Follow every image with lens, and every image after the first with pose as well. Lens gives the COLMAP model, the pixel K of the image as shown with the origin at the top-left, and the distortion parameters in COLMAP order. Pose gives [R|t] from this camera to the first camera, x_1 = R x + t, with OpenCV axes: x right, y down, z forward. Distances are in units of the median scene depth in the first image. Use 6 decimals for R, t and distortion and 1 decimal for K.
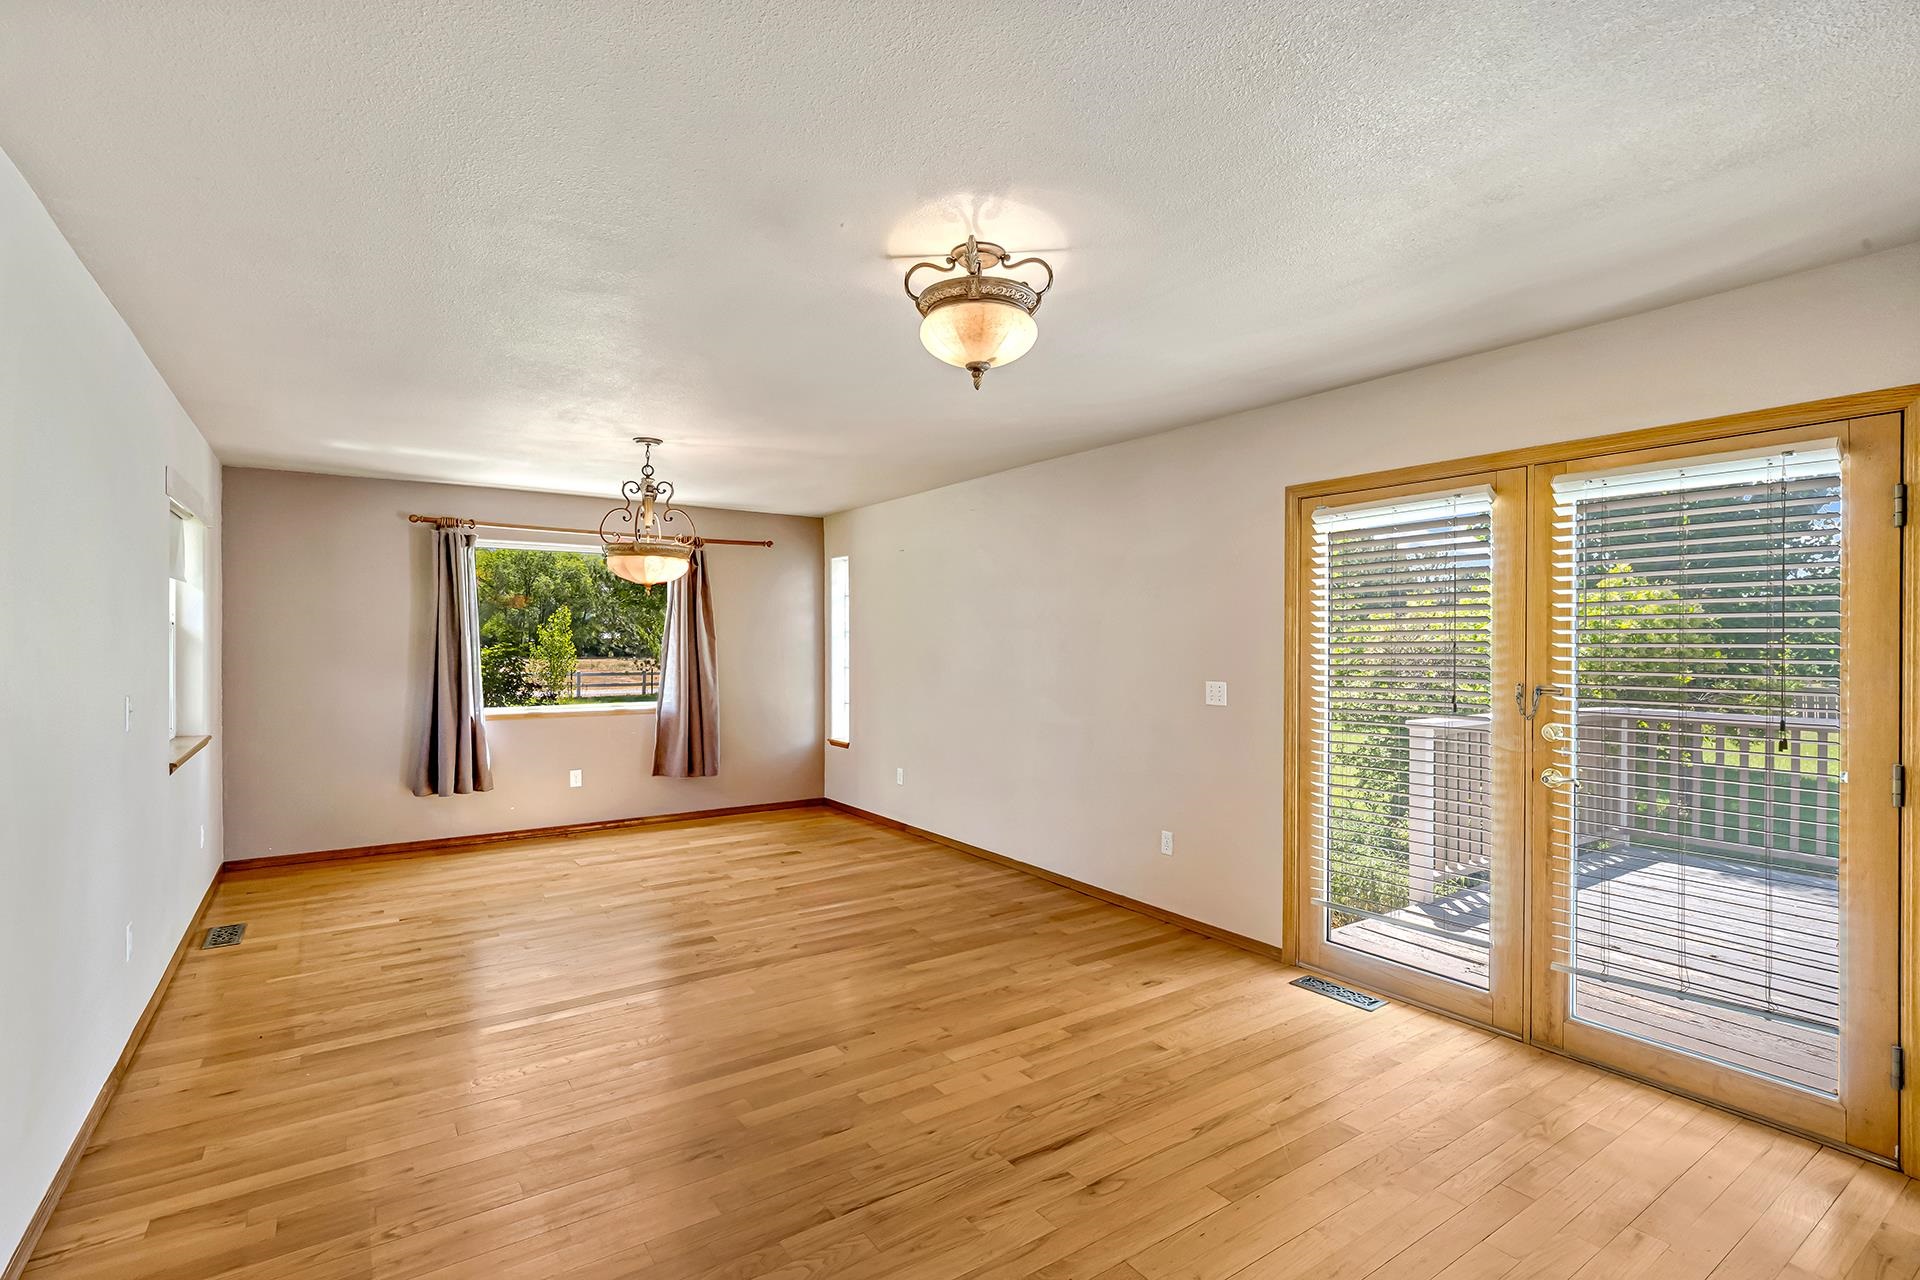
lens RADIAL K [[902.7, 0, 959.4], [0, 902.7, 643.4], [0, 0, 1]] dist [0.000763, -0.000210]
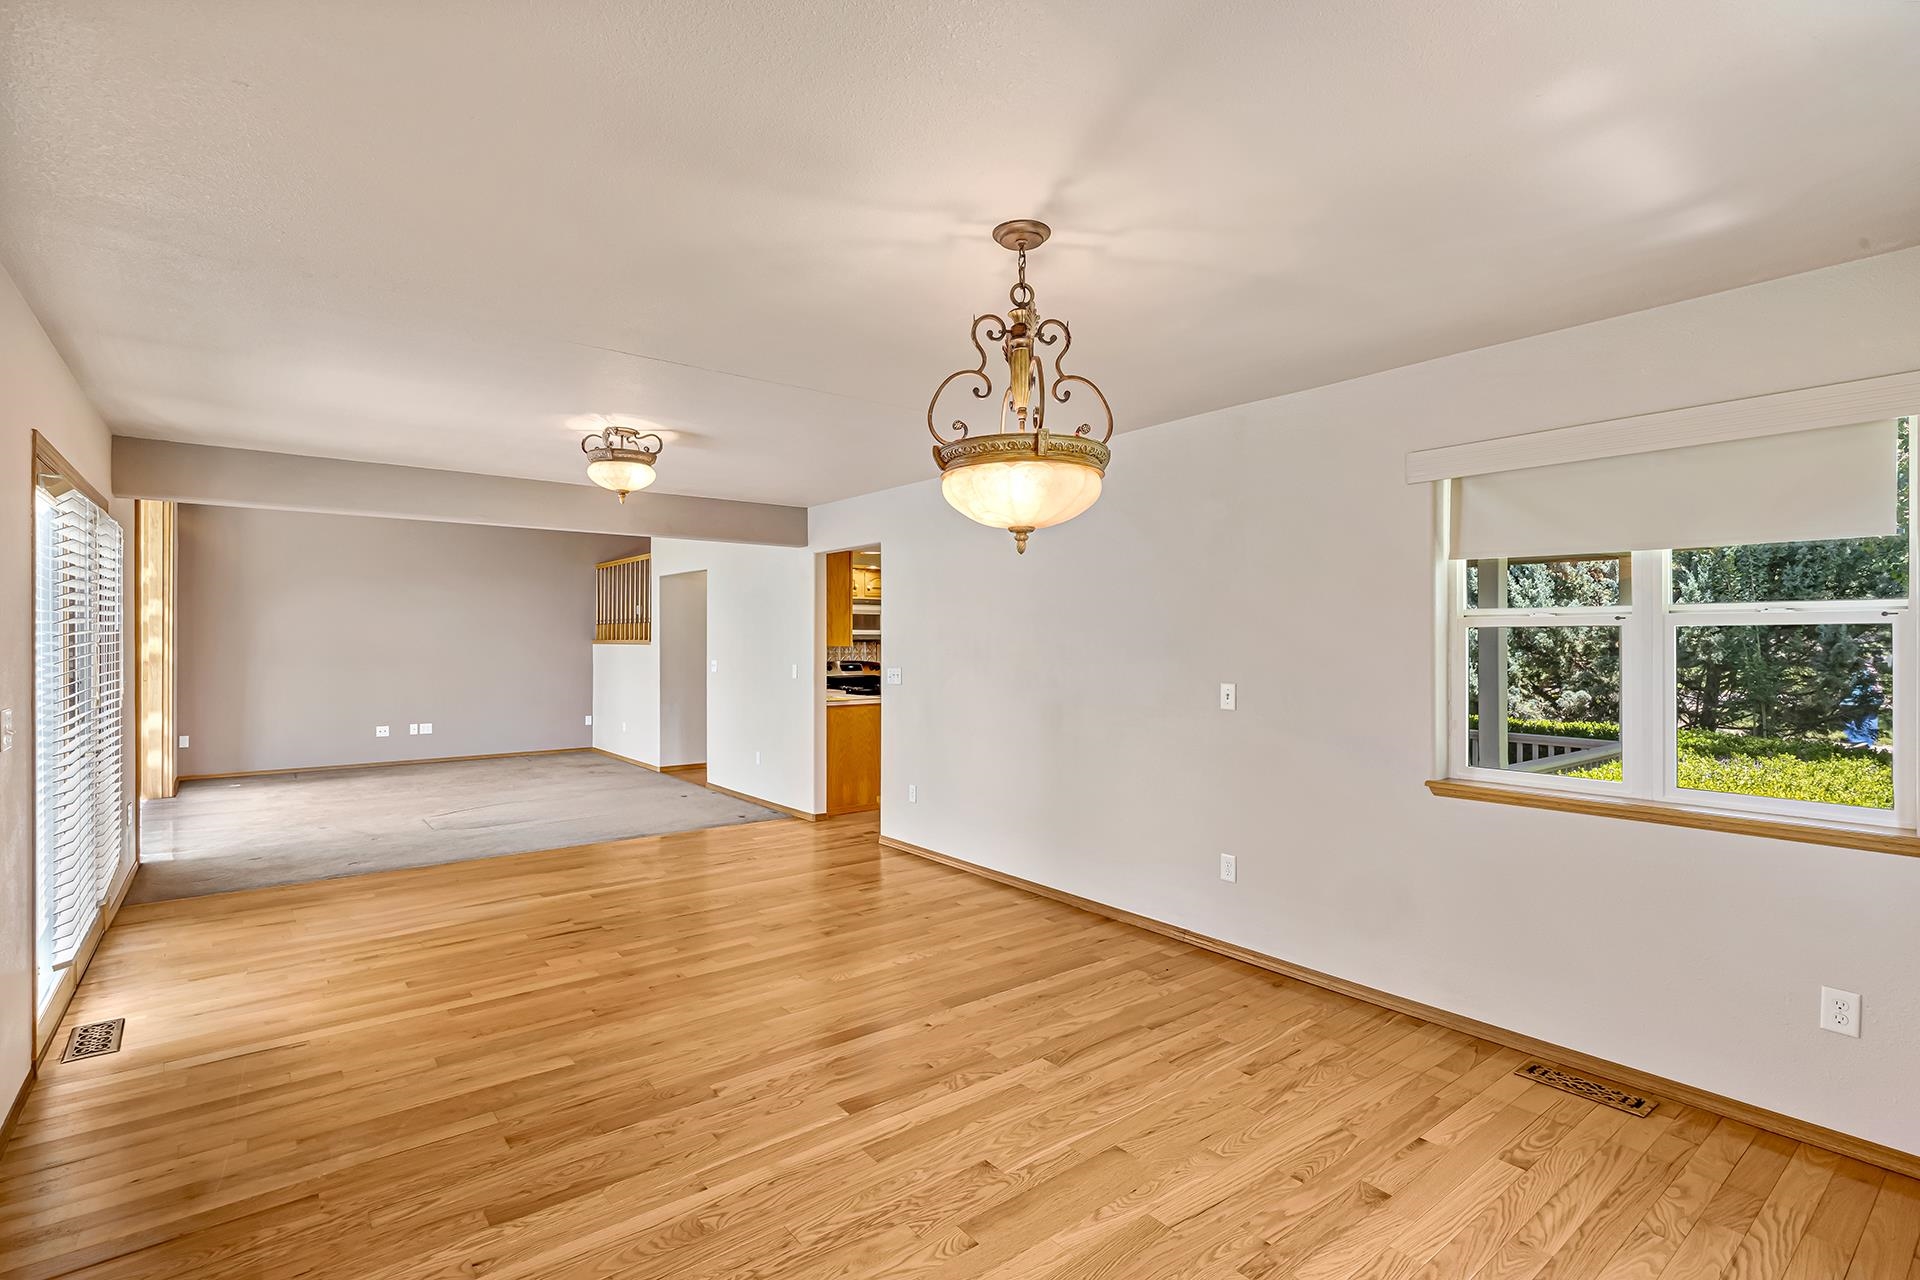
lens RADIAL K [[902.7, 0, 957.1], [0, 902.7, 634.2], [0, 0, 1]] dist [0.000763, -0.000210]
pose [[-0.997746, -0.003443, -0.067018, -0.343835], [-0.004050, 0.999952, 0.008923, -0.019165], [0.066984, 0.009174, -0.997712, 1.835532]]
